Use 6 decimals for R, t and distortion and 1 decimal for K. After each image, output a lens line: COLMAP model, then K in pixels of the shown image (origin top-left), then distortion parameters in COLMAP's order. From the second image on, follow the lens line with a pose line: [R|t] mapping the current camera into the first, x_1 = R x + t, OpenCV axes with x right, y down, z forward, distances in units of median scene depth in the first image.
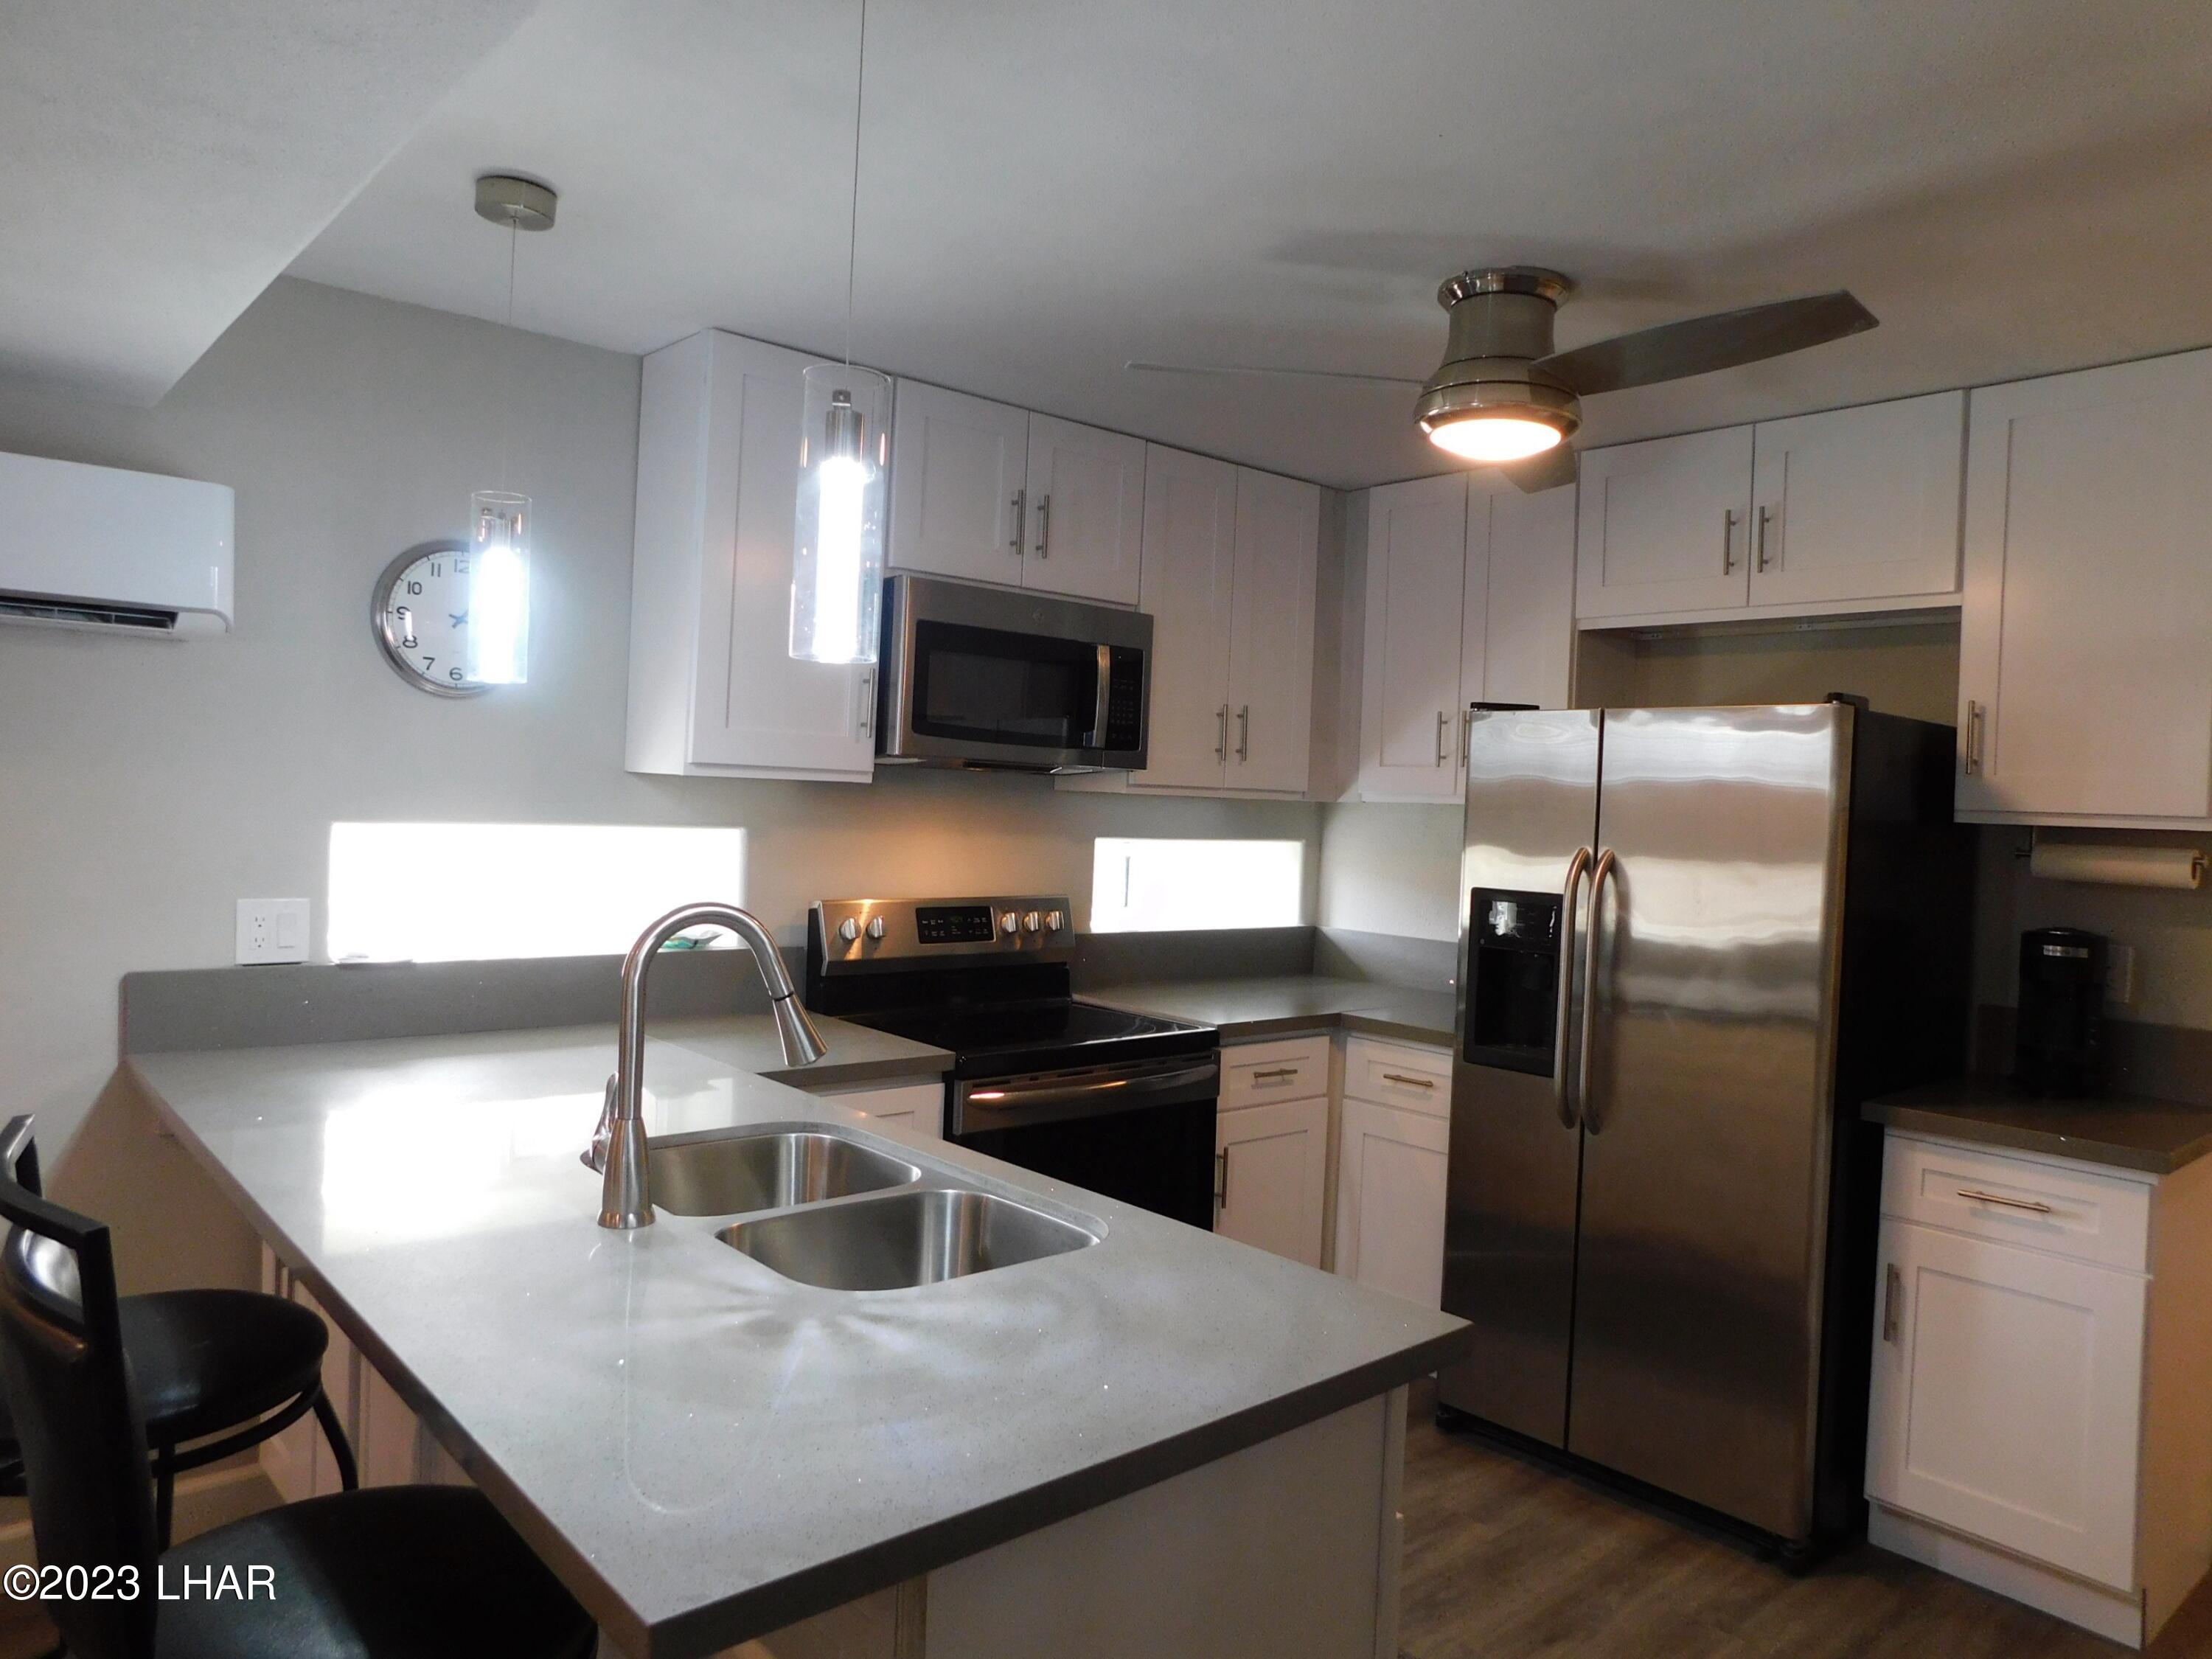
lens RADIAL K [[1477.8, 0, 1106.0], [0, 1477.8, 829.5], [0, 0, 1]] dist [-0.075874, 0.000559]
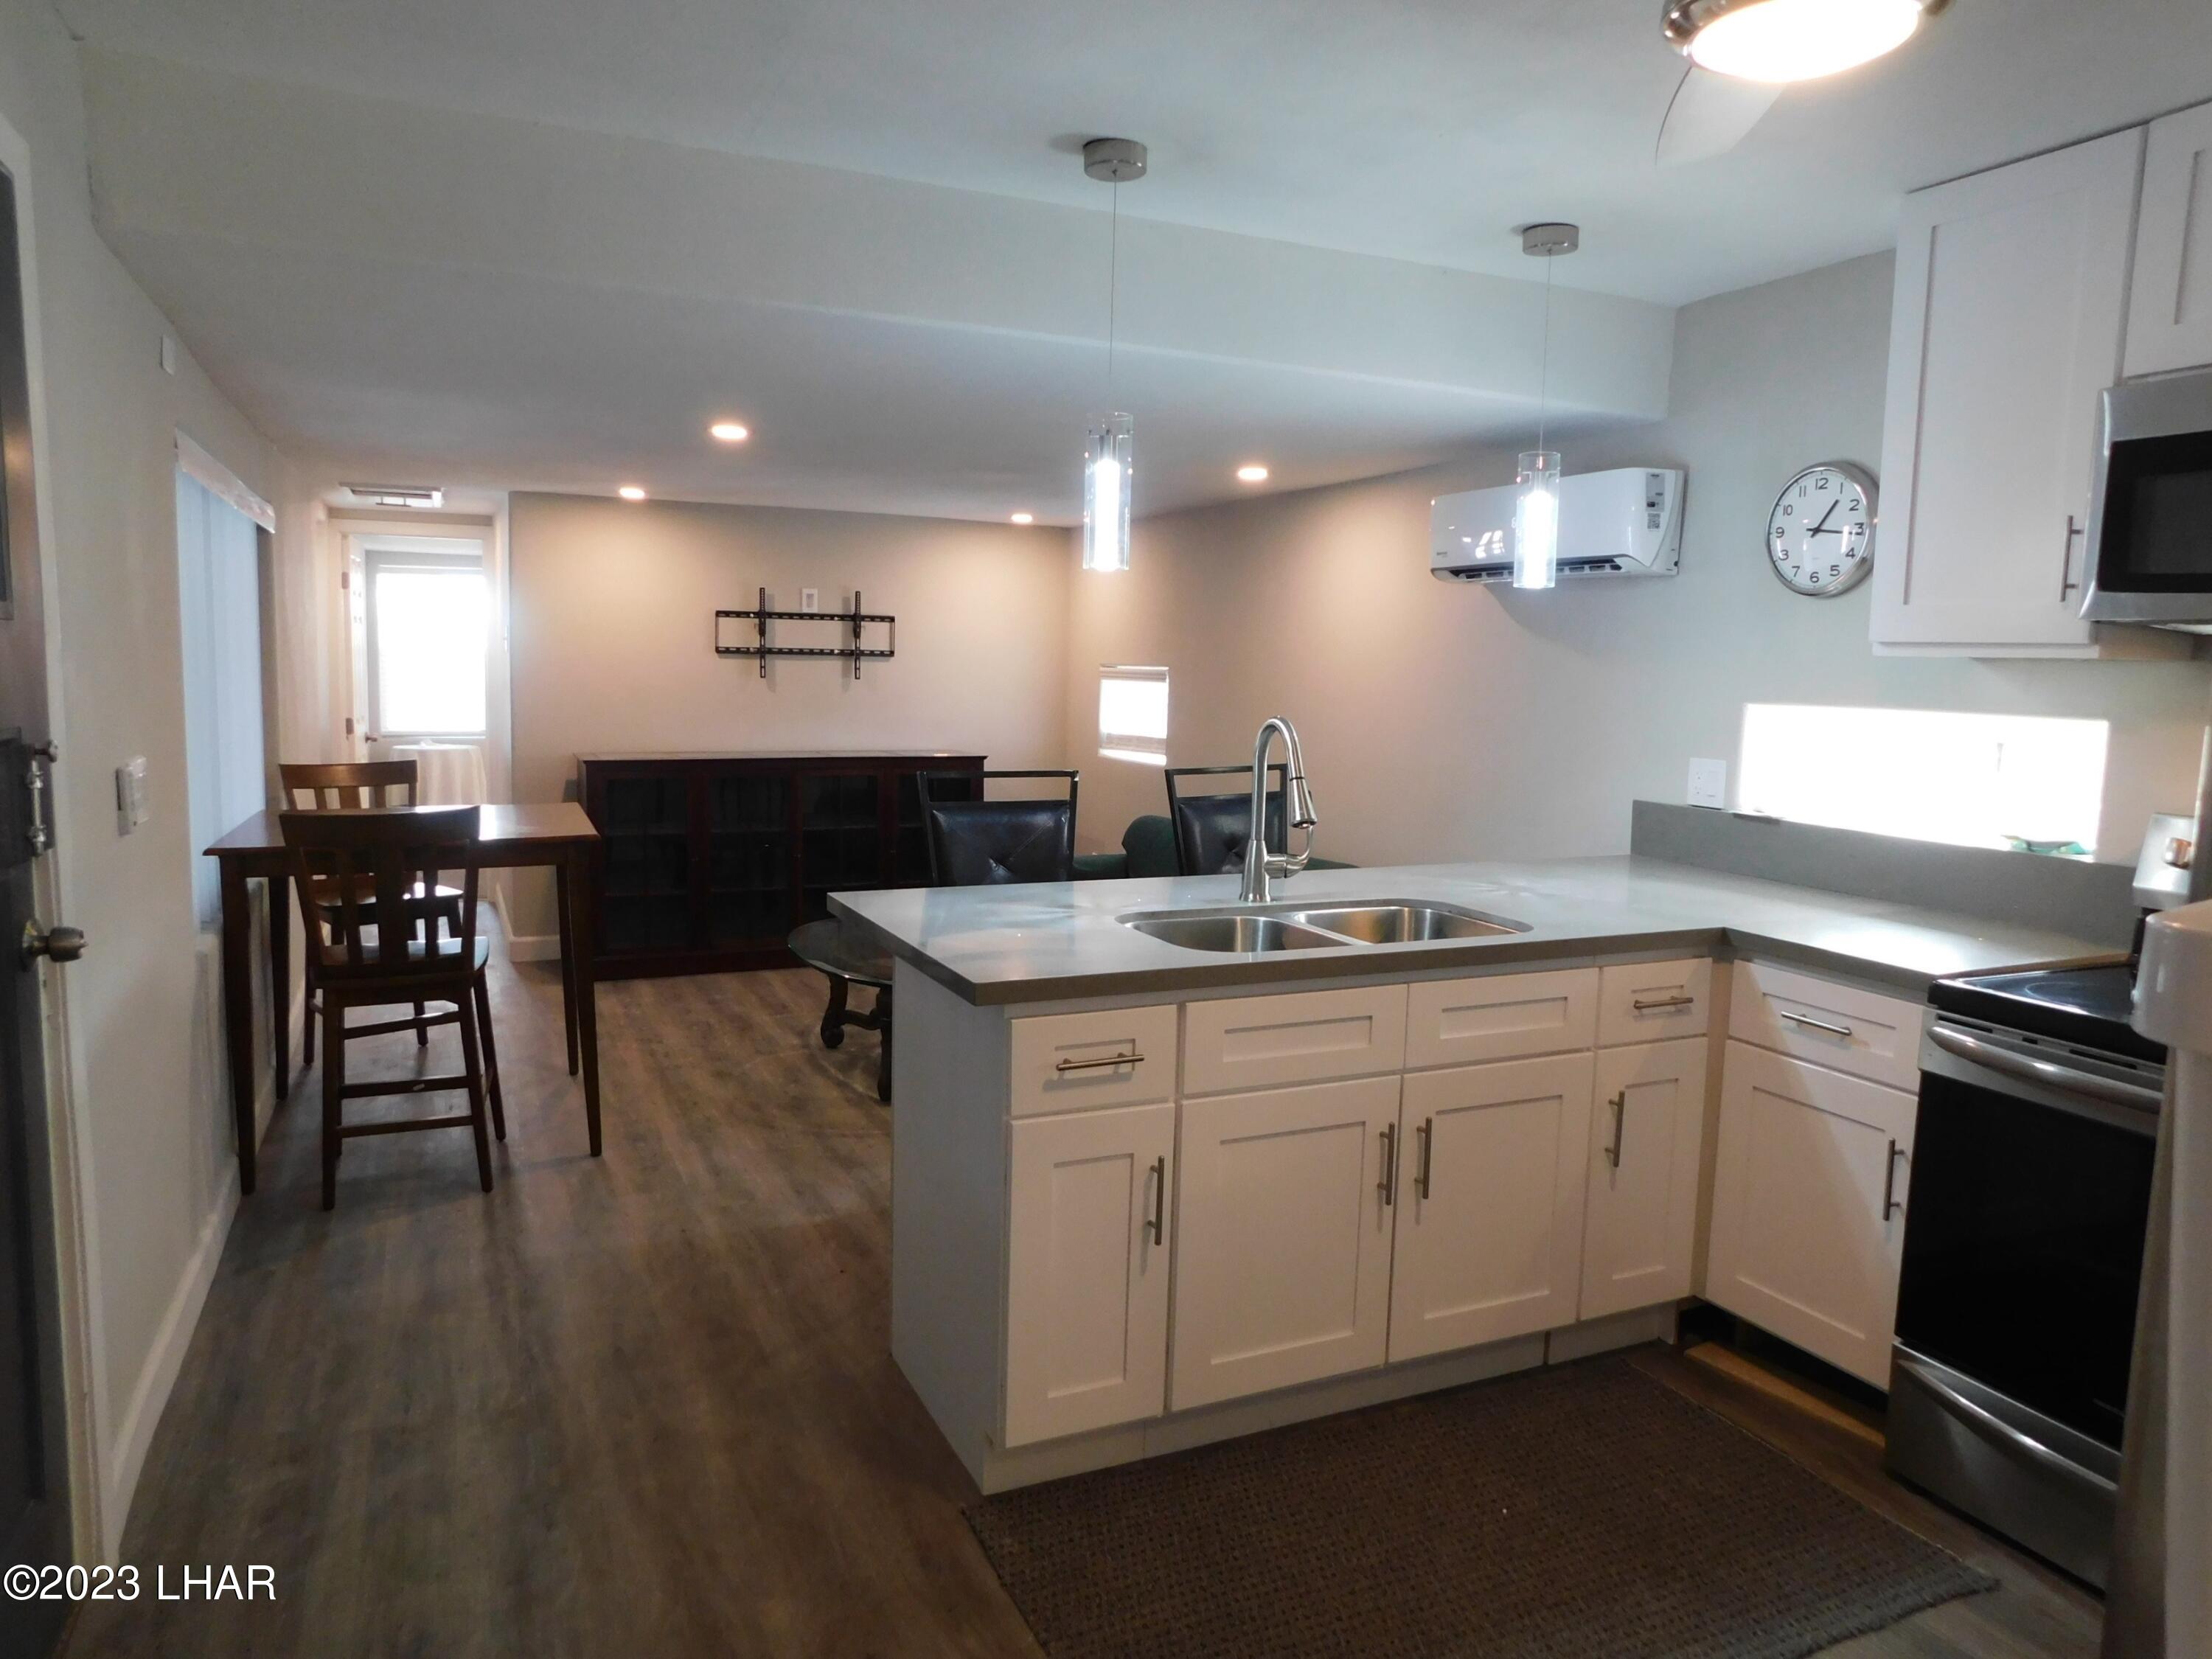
lens RADIAL K [[1455.6, 0, 1106.0], [0, 1455.6, 829.5], [0, 0, 1]] dist [0.001001, 0.002798]
pose [[-0.290969, 0.066900, -0.954390, 0.886959], [-0.063801, 0.993975, 0.089126, 0.027055], [0.954603, 0.086824, -0.284948, 0.843409]]
